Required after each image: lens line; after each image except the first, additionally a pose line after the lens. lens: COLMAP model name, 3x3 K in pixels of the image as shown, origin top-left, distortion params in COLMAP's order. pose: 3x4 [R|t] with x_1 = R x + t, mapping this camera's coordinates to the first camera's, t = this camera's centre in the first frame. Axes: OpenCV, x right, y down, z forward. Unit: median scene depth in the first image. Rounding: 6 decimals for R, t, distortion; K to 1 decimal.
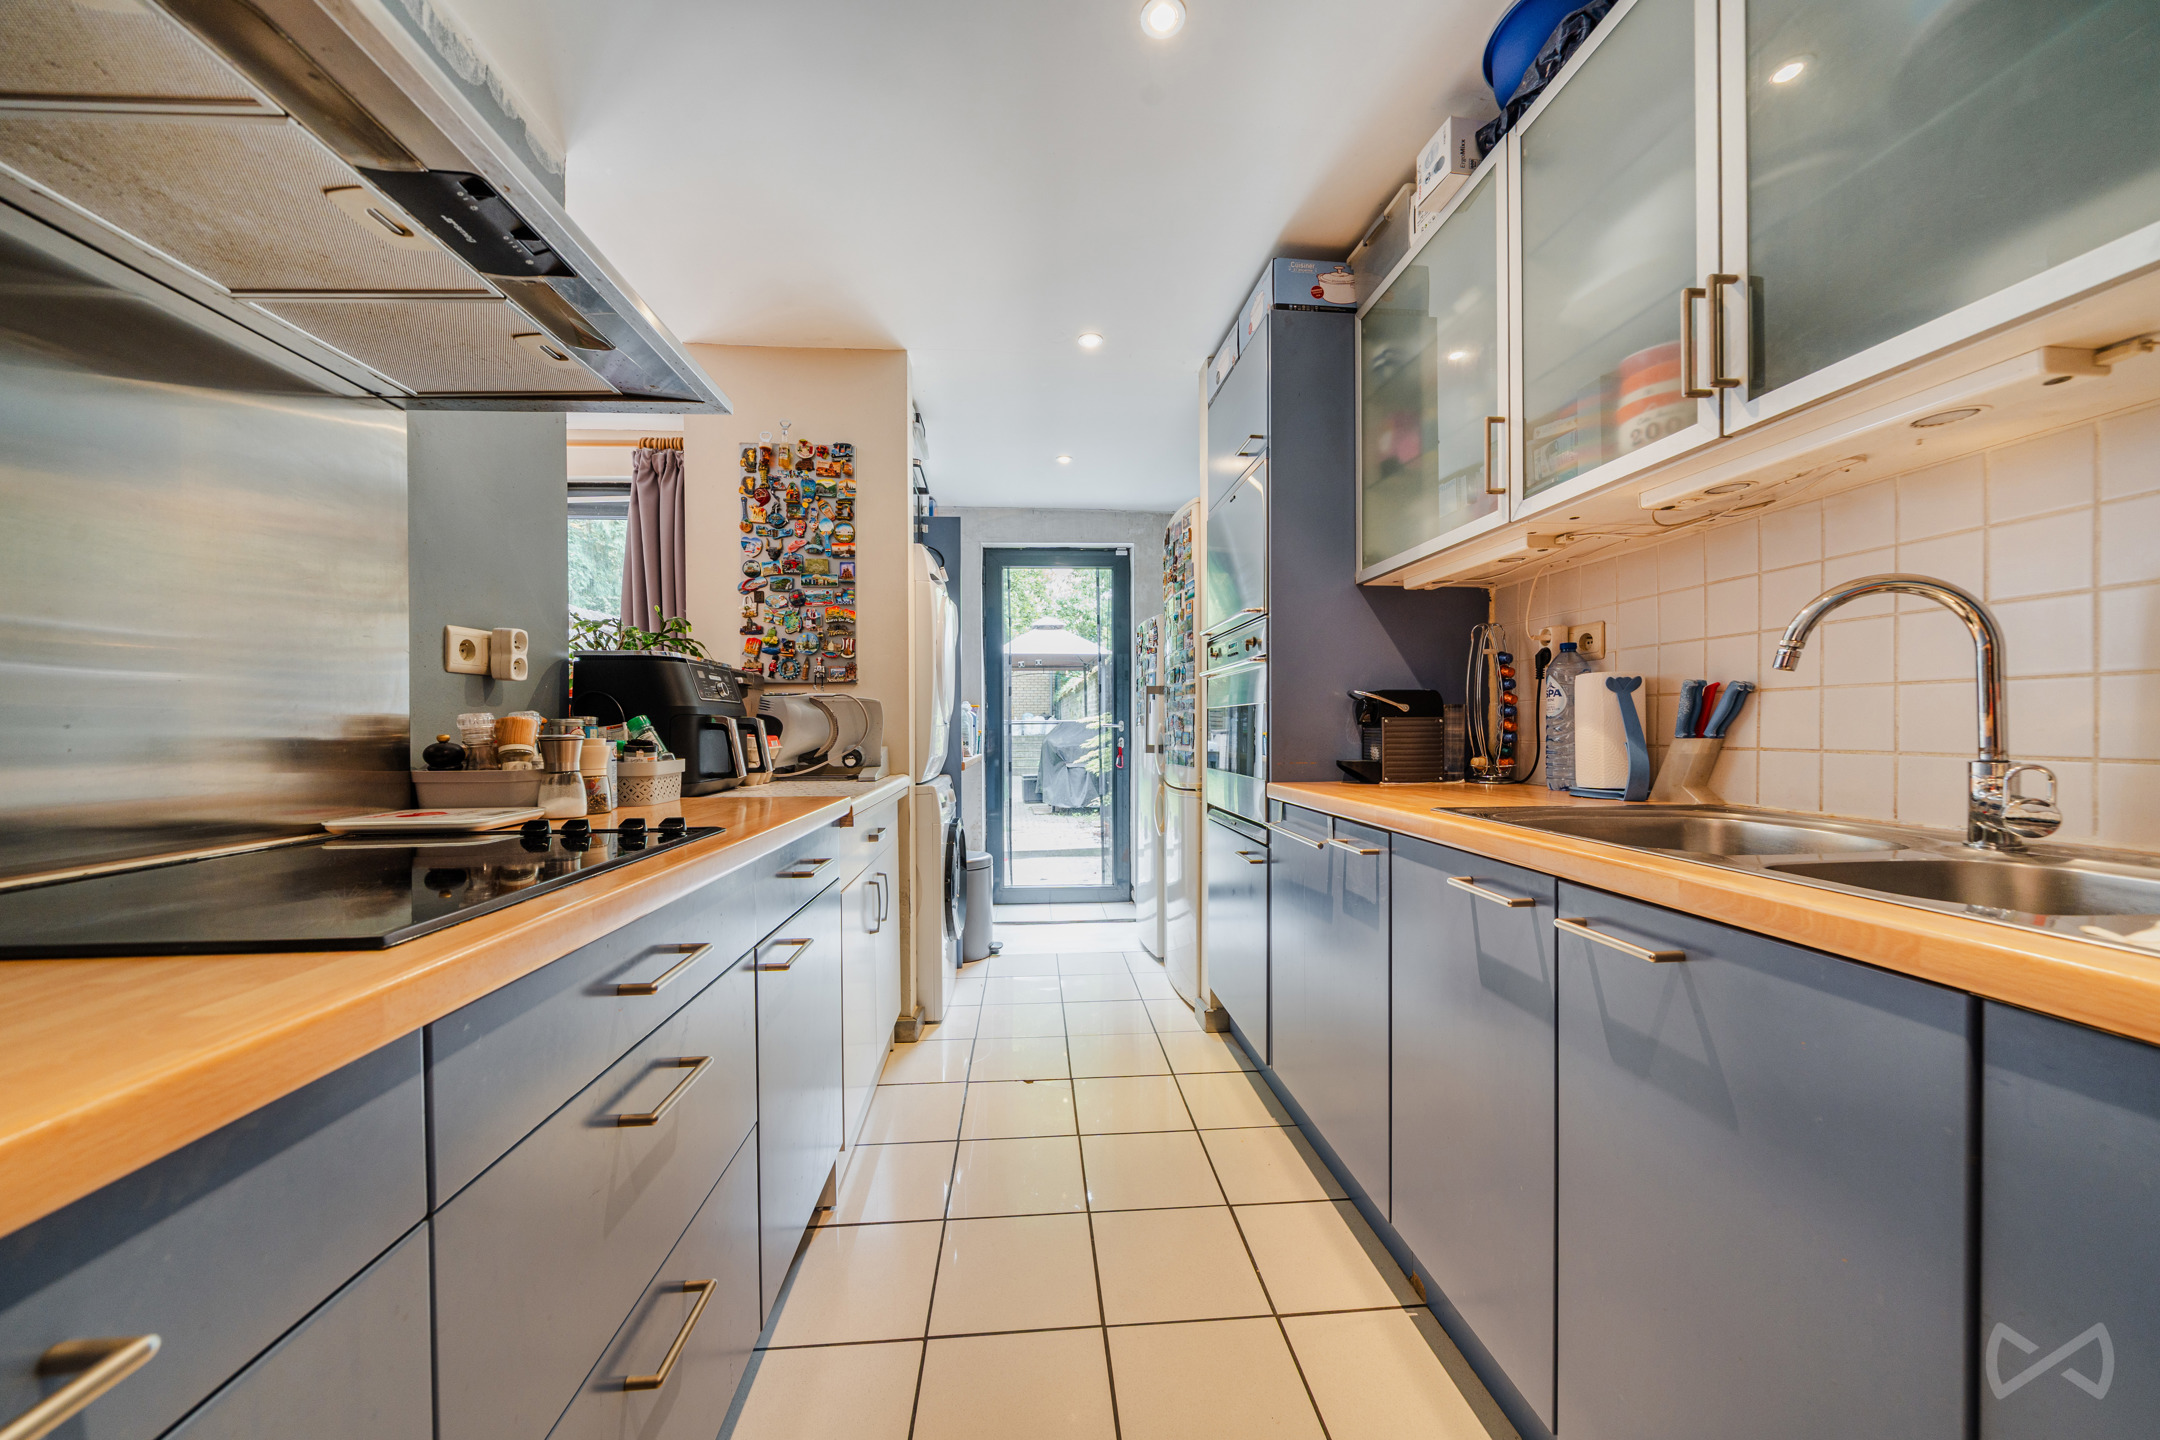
lens RADIAL K [[740.7, 0, 1076.2], [0, 740.7, 726.8], [0, 0, 1]] dist [0.000575, 0.000004]
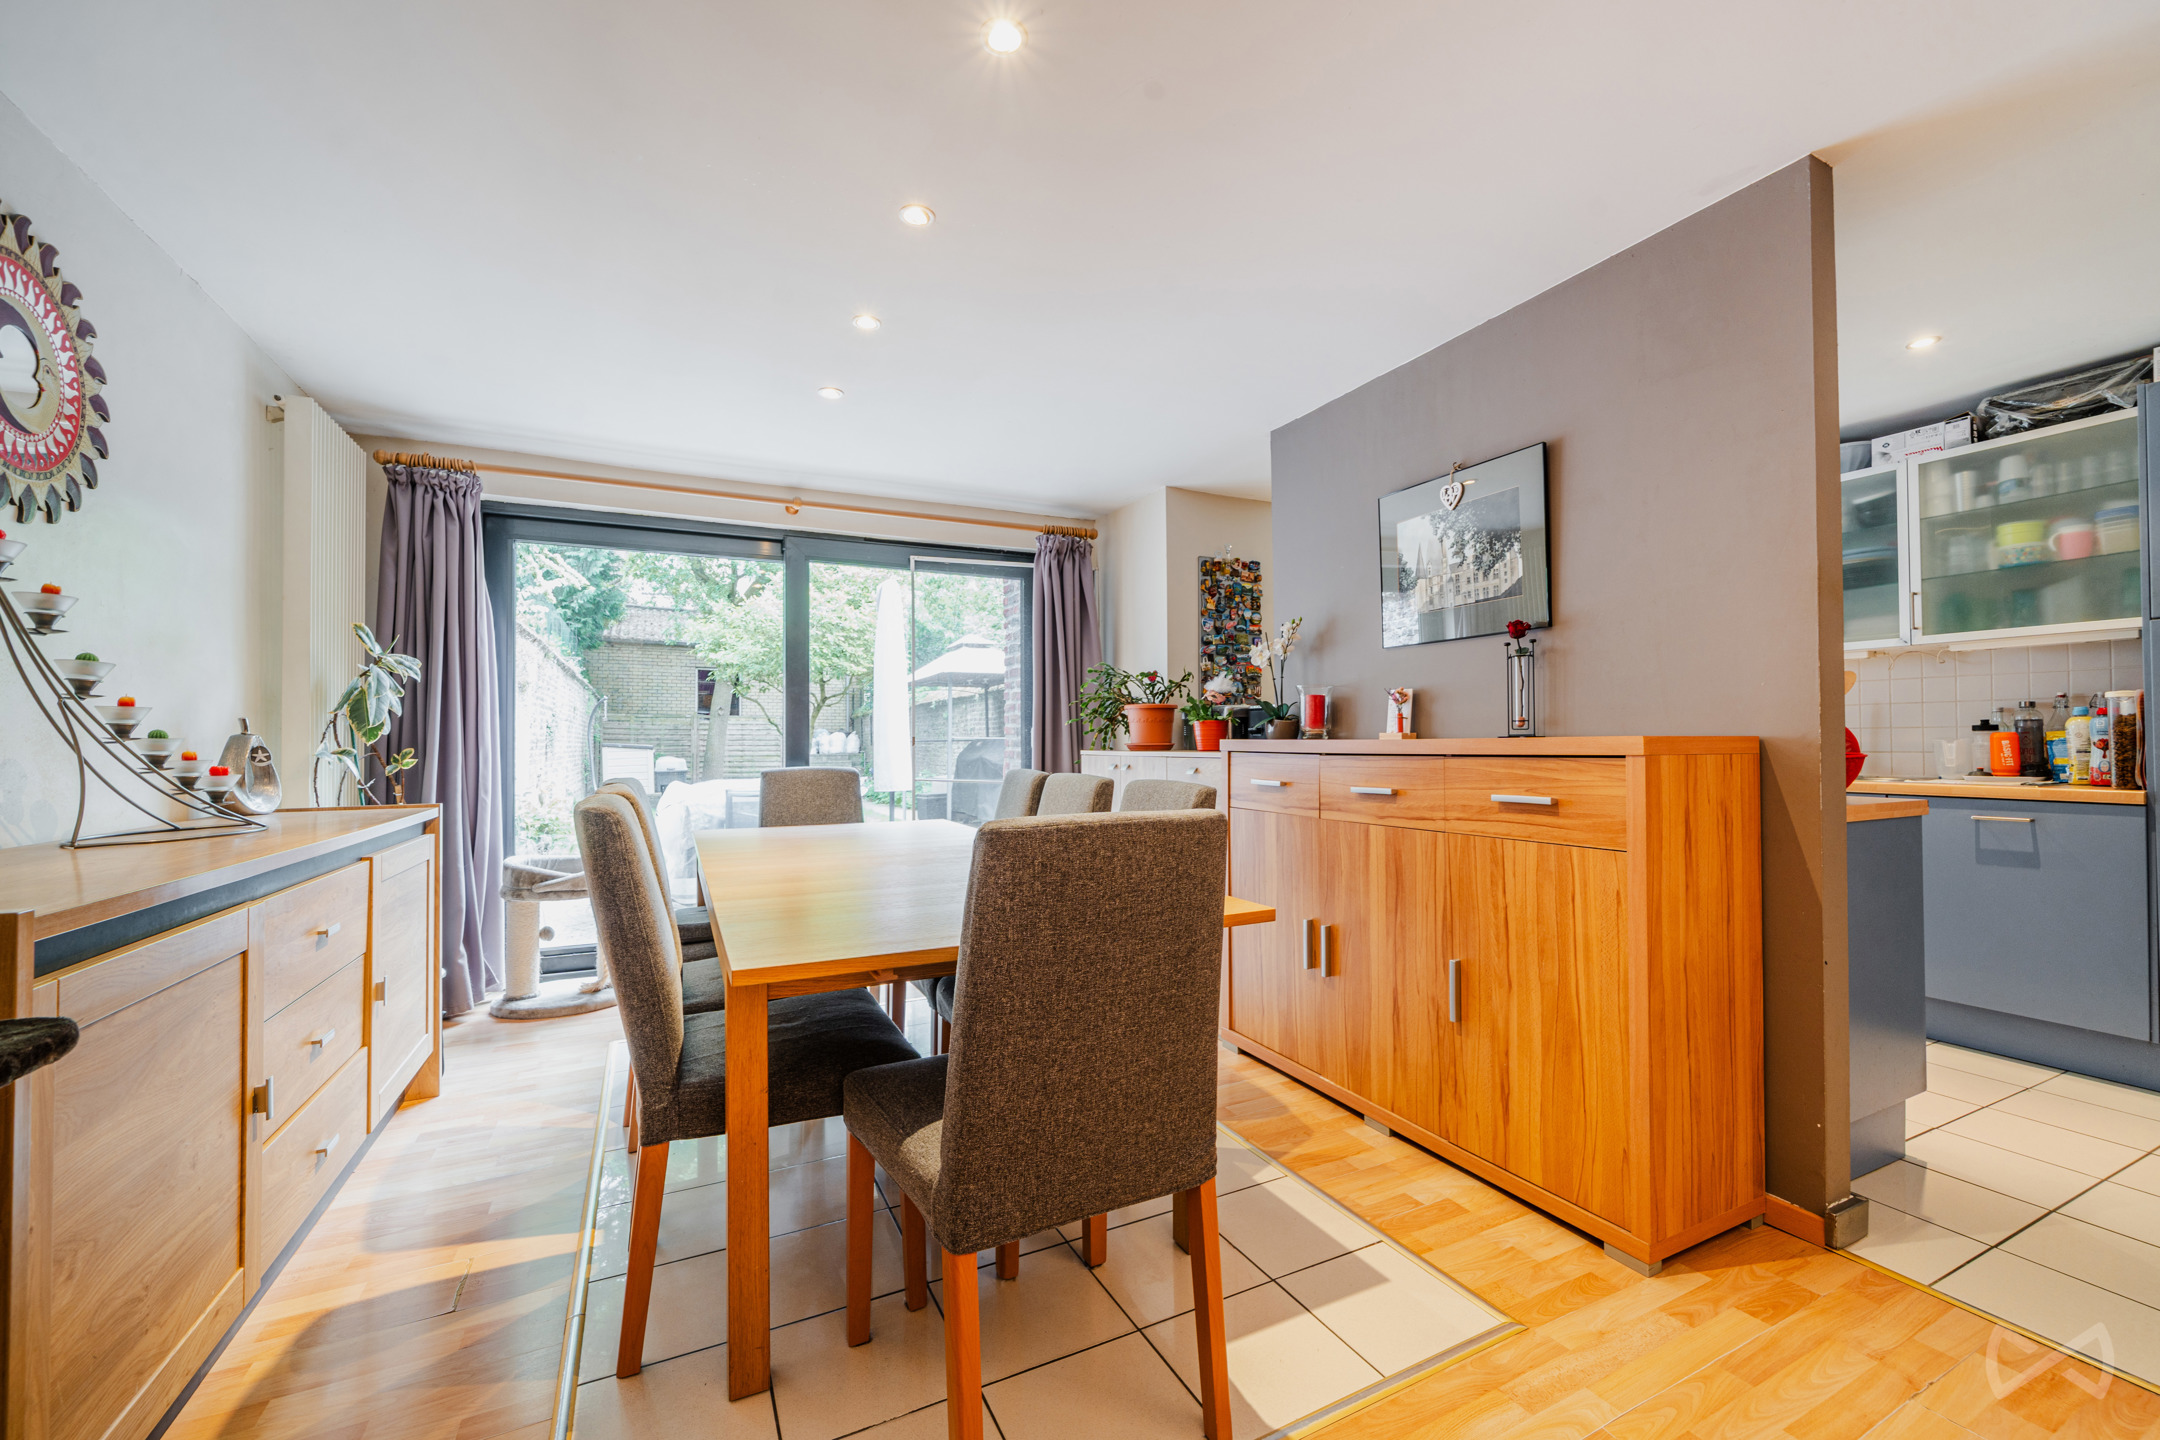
lens RADIAL K [[850.3, 0, 1082.8], [0, 850.3, 725.0], [0, 0, 1]] dist [0.000264, 0.000066]
pose [[0.929040, -0.001512, 0.369976, -1.313234], [0.009817, 0.999740, -0.020567, -0.005414], [-0.369849, 0.022739, 0.928814, -0.516038]]
